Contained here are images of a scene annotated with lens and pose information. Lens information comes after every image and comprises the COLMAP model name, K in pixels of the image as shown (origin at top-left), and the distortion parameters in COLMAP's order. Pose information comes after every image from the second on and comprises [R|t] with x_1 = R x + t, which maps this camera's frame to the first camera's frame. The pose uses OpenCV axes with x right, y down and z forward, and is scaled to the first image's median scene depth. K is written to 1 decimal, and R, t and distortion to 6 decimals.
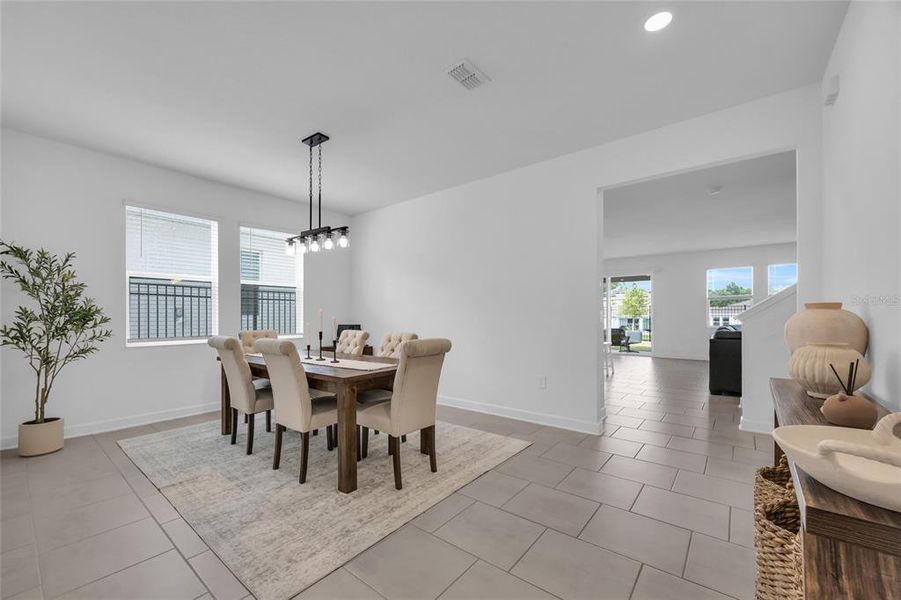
lens RADIAL K [[357.7, 0, 453.3], [0, 357.7, 308.1], [0, 0, 1]] dist [0.000642, 0.000079]
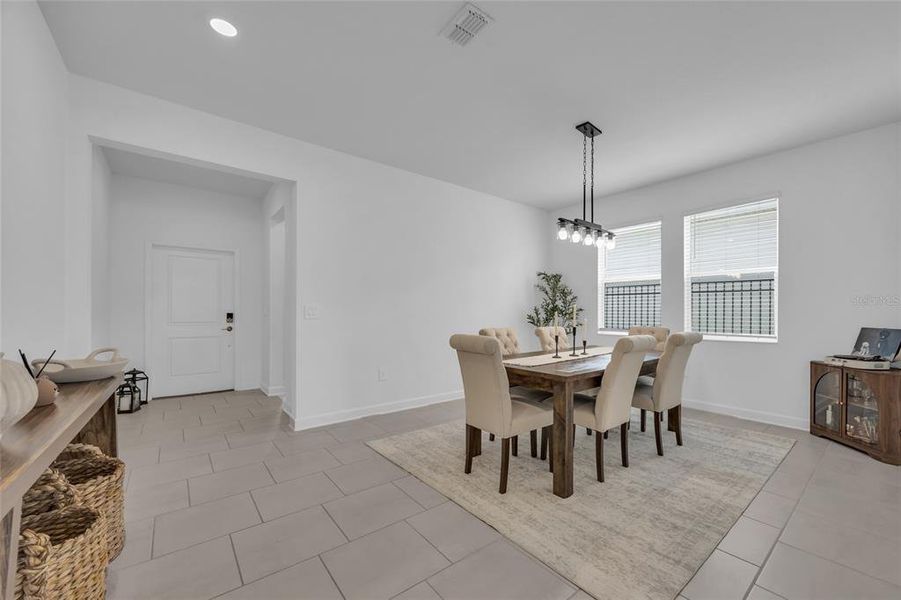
lens RADIAL K [[357.7, 0, 453.3], [0, 357.7, 308.1], [0, 0, 1]] dist [0.000642, 0.000079]
pose [[-0.225540, -0.007428, -0.974206, 0.626702], [0.017932, 0.999770, -0.011774, 0.015894], [0.974069, -0.020125, -0.225355, 0.836250]]
